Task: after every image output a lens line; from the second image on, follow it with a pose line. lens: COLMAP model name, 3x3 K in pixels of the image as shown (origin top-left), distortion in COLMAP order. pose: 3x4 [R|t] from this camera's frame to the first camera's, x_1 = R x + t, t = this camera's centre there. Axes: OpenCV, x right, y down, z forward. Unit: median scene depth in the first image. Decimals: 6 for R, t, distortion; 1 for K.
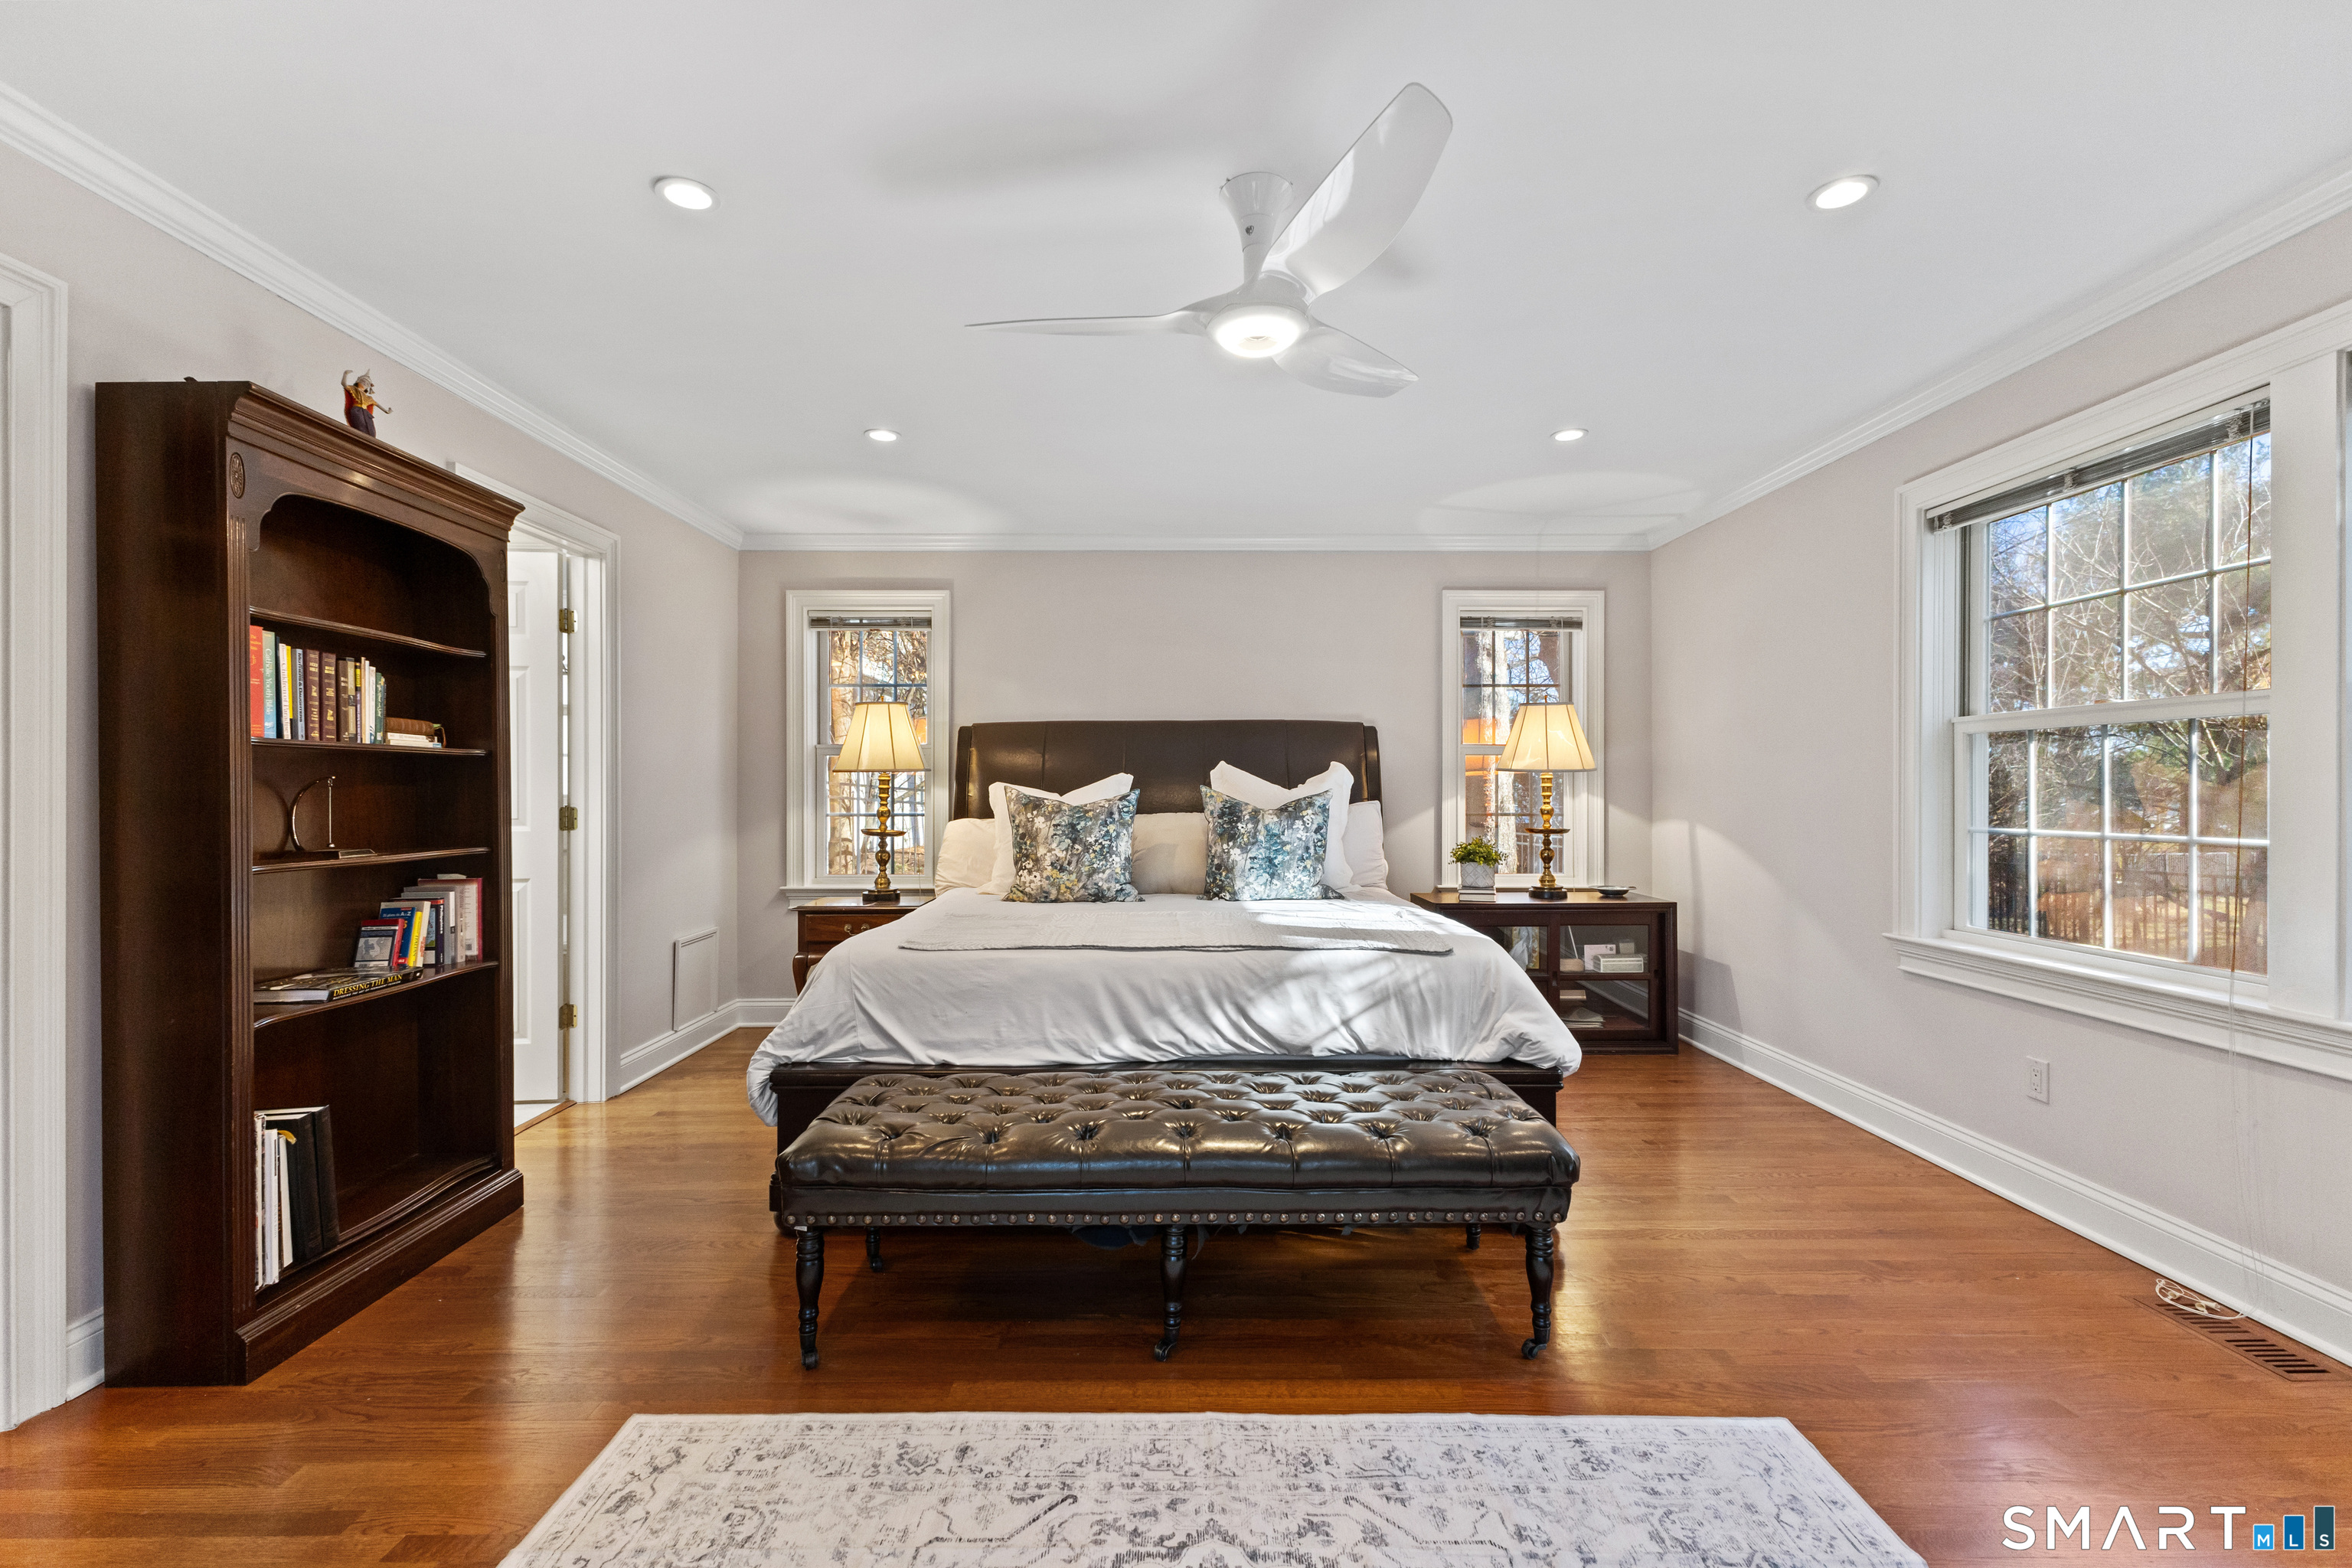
lens RADIAL K [[1000.2, 0, 1167.4], [0, 1000.2, 785.0], [0, 0, 1]] dist [0.021006, -0.007734]
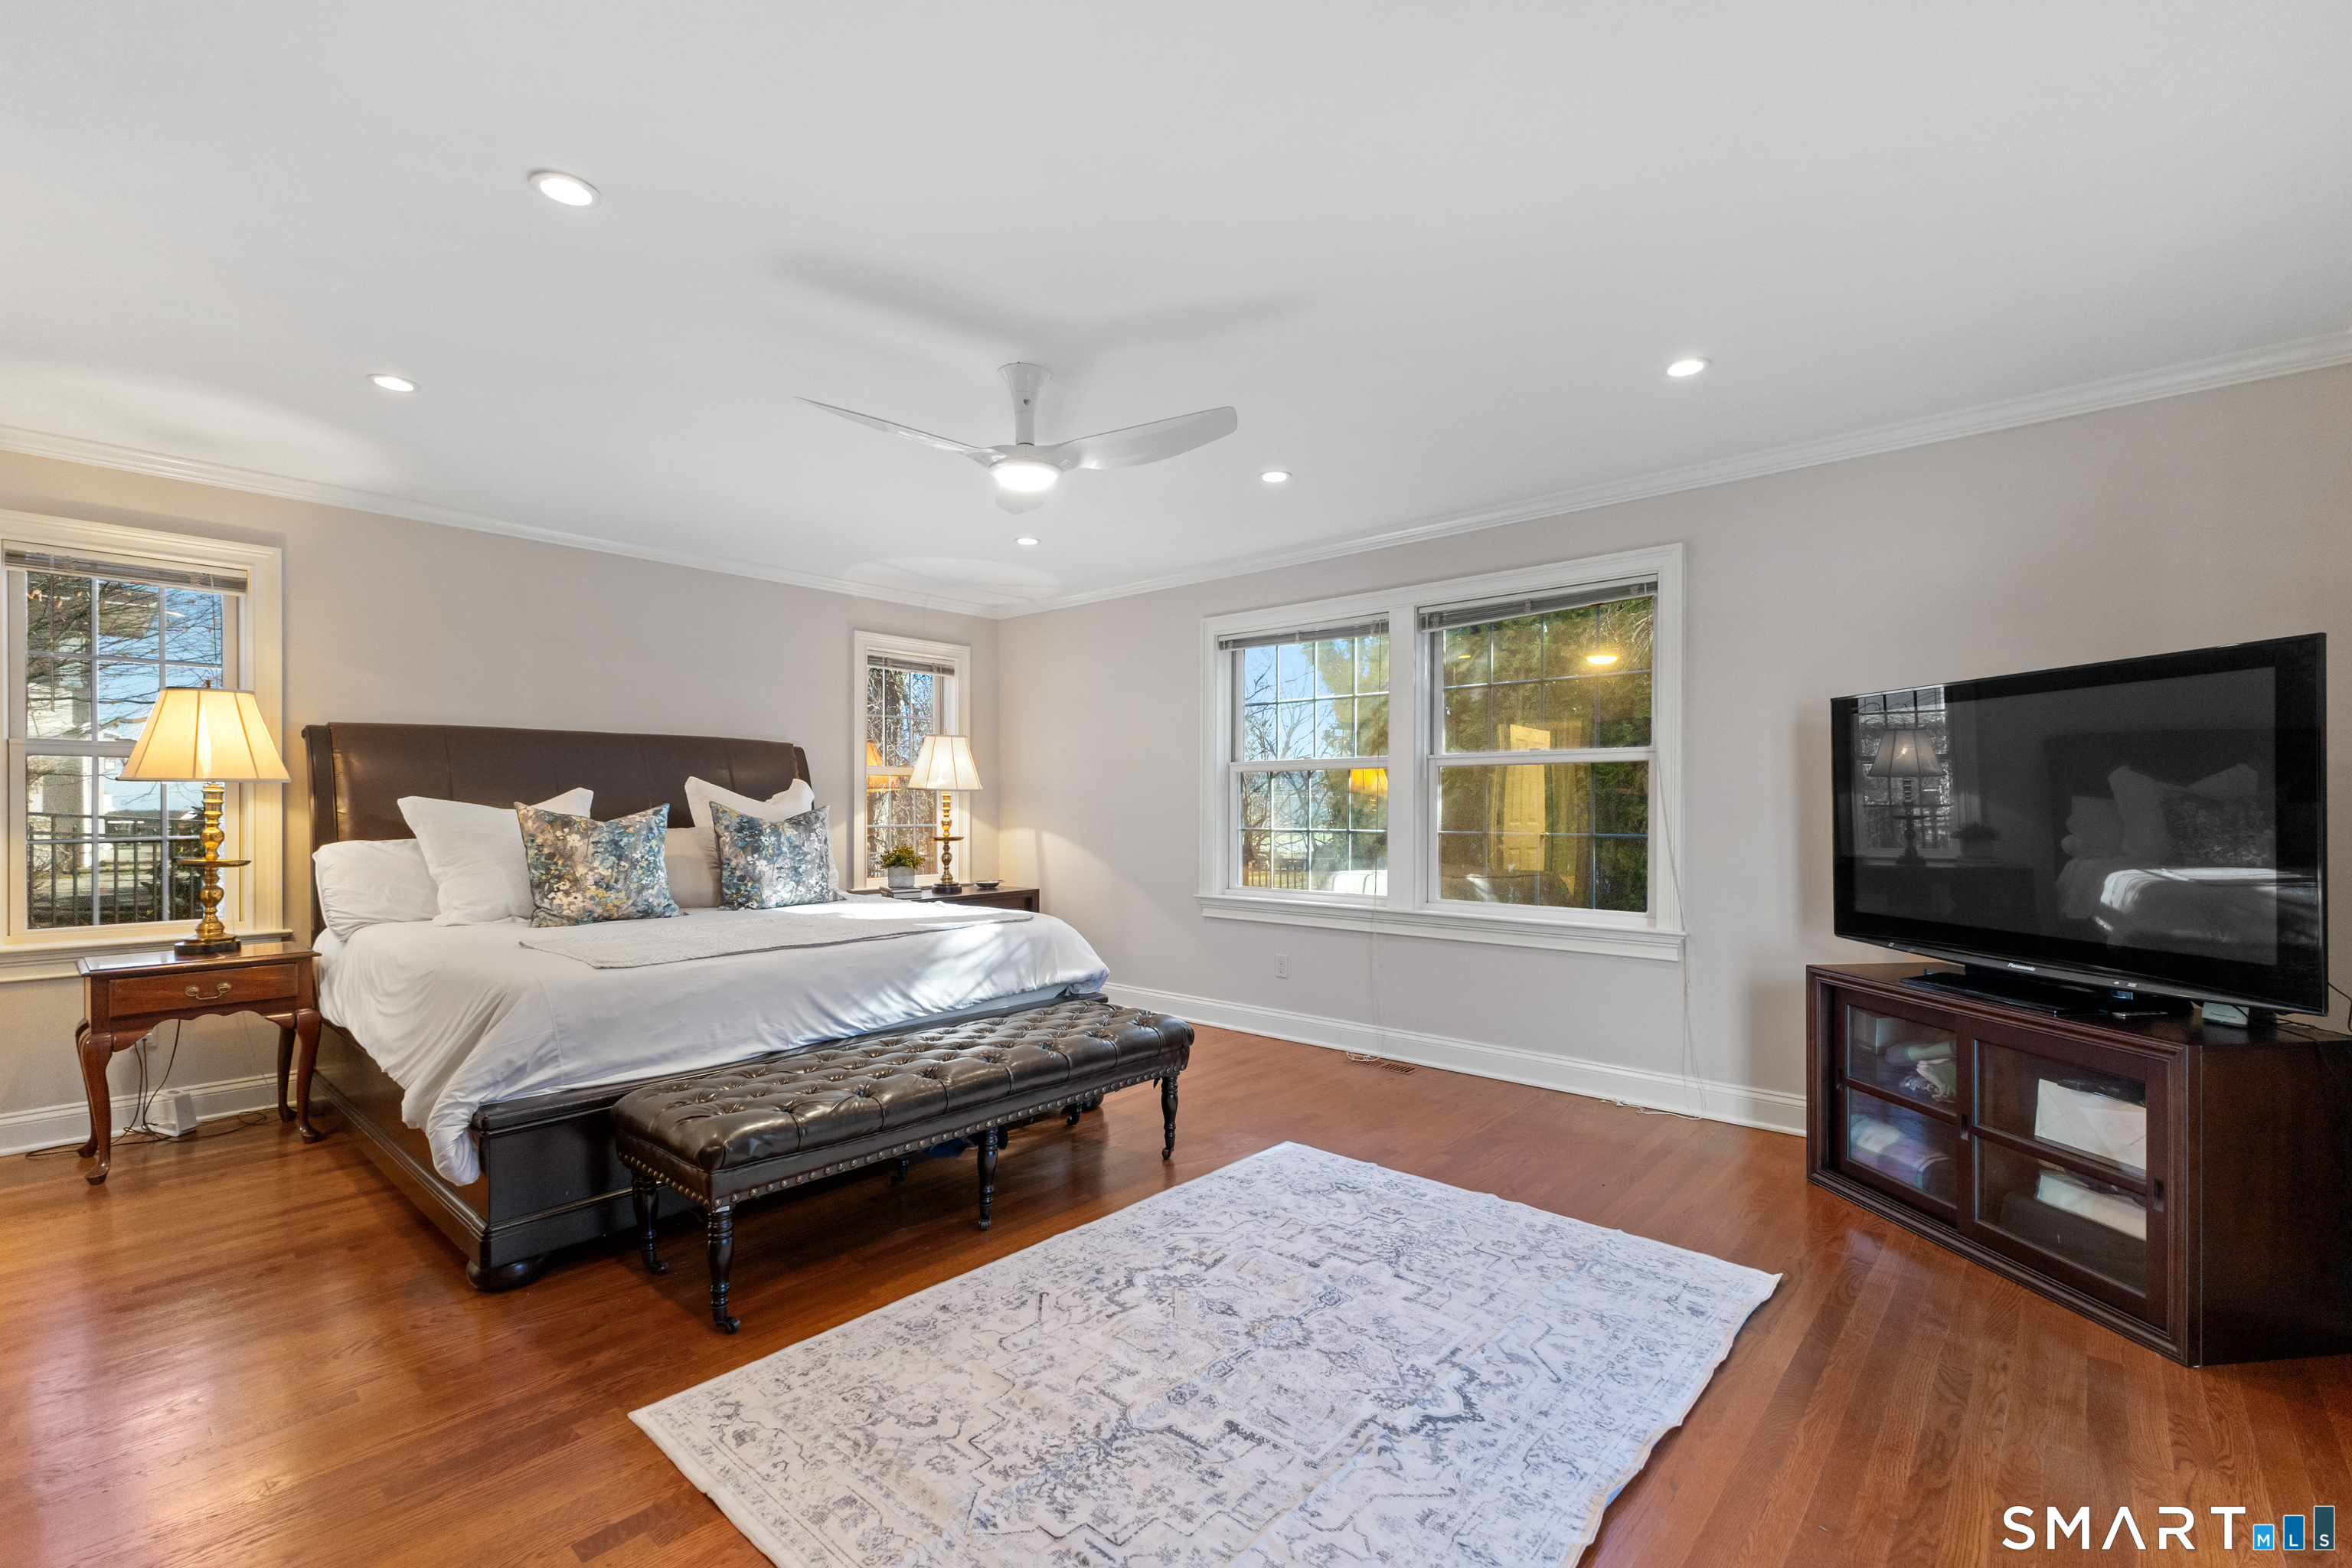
lens RADIAL K [[1000.2, 0, 1167.4], [0, 1000.2, 785.0], [0, 0, 1]] dist [0.021006, -0.007734]
pose [[0.679940, 0.015454, 0.733105, -0.449190], [-0.005371, 0.999856, -0.016095, -0.001929], [-0.733248, 0.007006, 0.679925, -0.052145]]
